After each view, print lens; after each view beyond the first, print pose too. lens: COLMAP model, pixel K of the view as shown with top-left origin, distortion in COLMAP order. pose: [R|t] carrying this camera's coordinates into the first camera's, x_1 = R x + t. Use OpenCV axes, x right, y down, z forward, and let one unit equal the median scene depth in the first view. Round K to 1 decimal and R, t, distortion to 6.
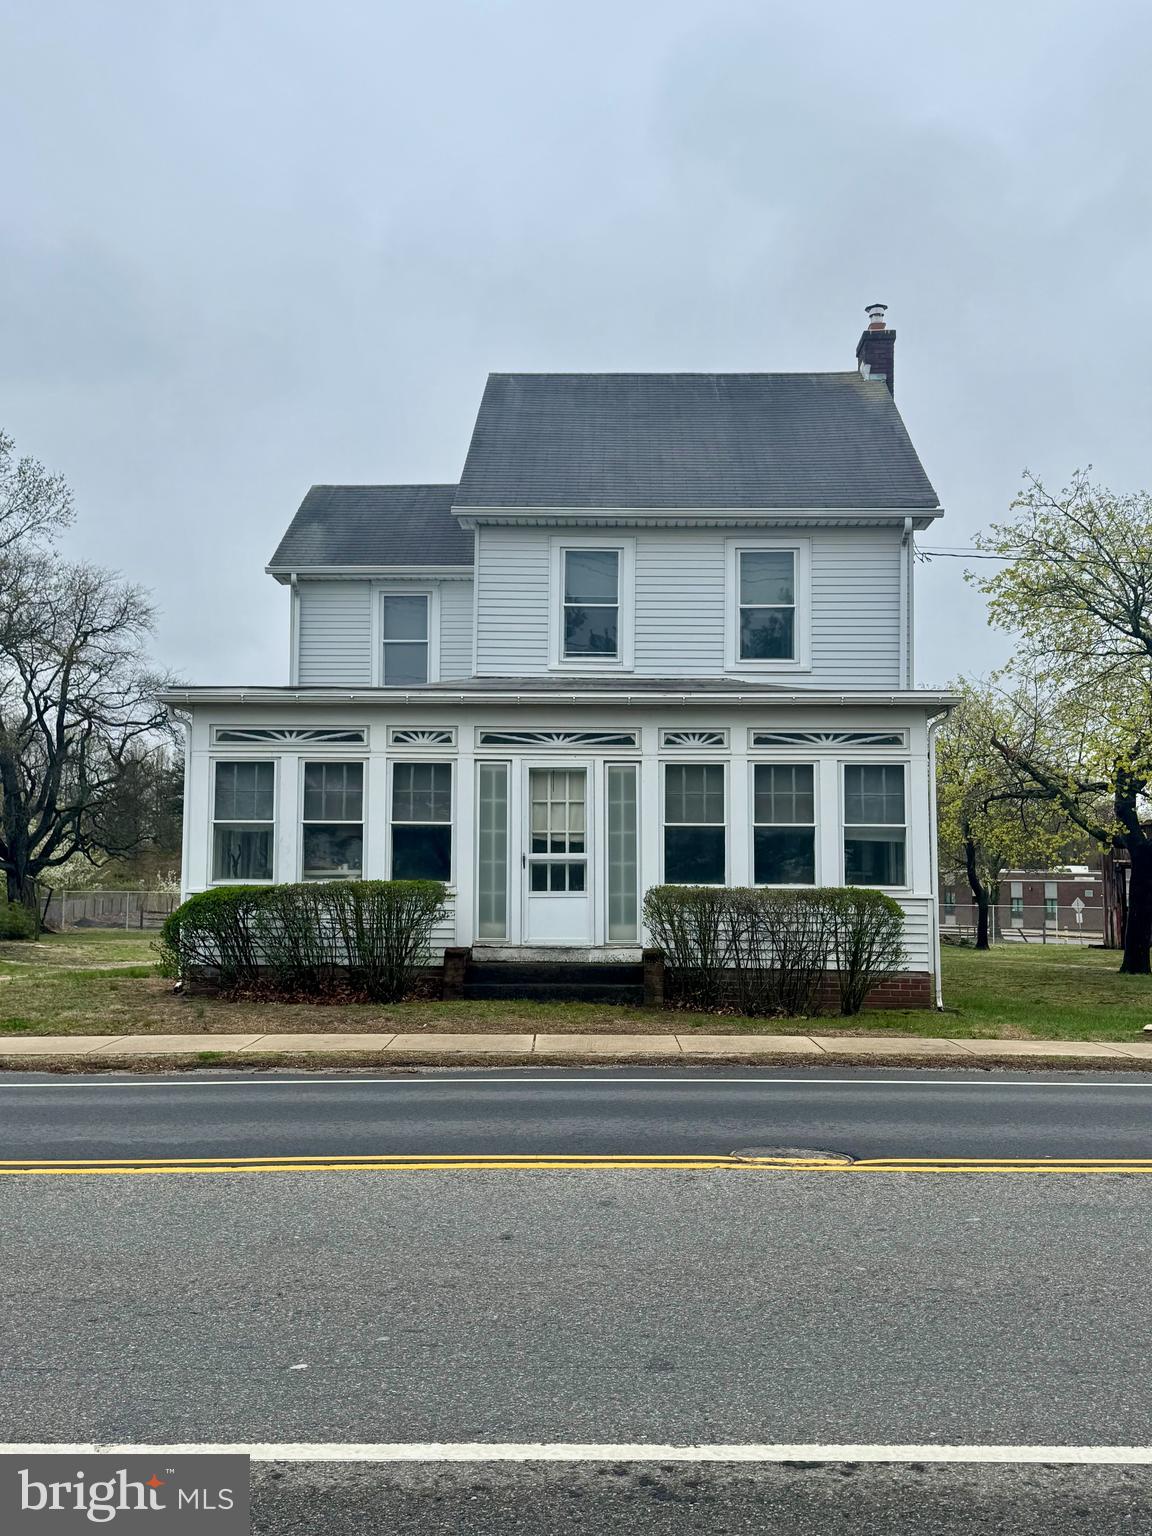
lens RADIAL K [[1635.2, 0, 576.0], [0, 1635.2, 768.0], [0, 0, 1]] dist [0.204079, -0.713742]
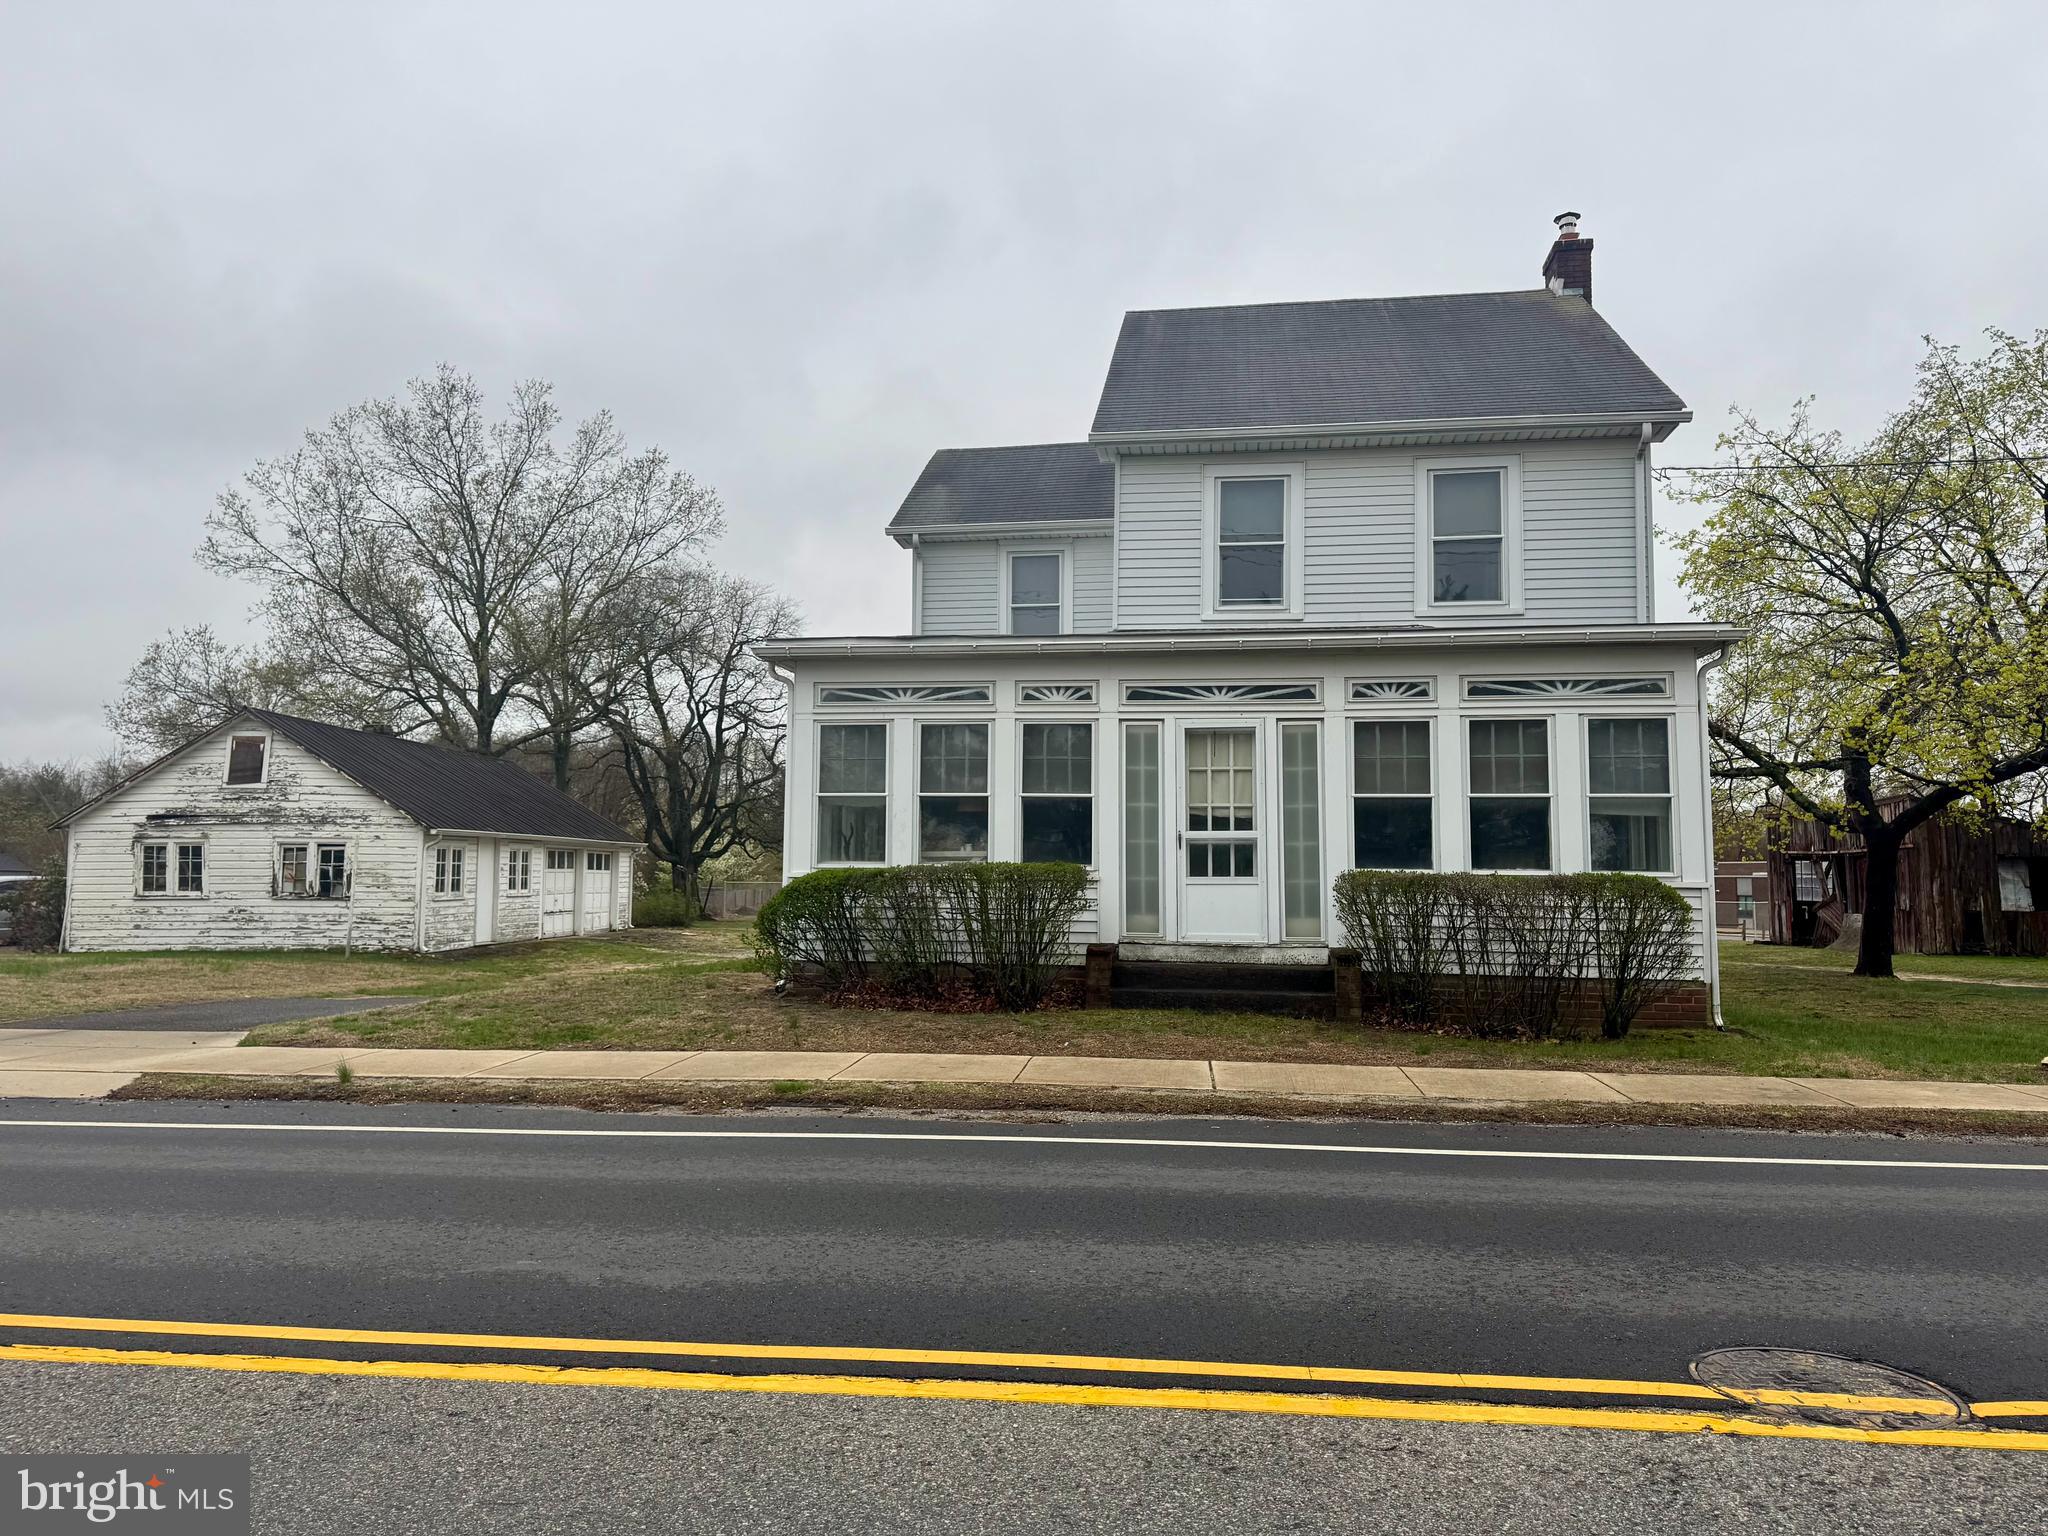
lens RADIAL K [[1456.5, 0, 1016.4], [0, 1456.5, 750.9], [0, 0, 1]] dist [0.158465, -0.297314]
pose [[0.993411, -0.008048, -0.114322, -0.029101], [0.006176, 0.999841, -0.016719, 0.023352], [0.114439, 0.015903, 0.993303, 0.252967]]
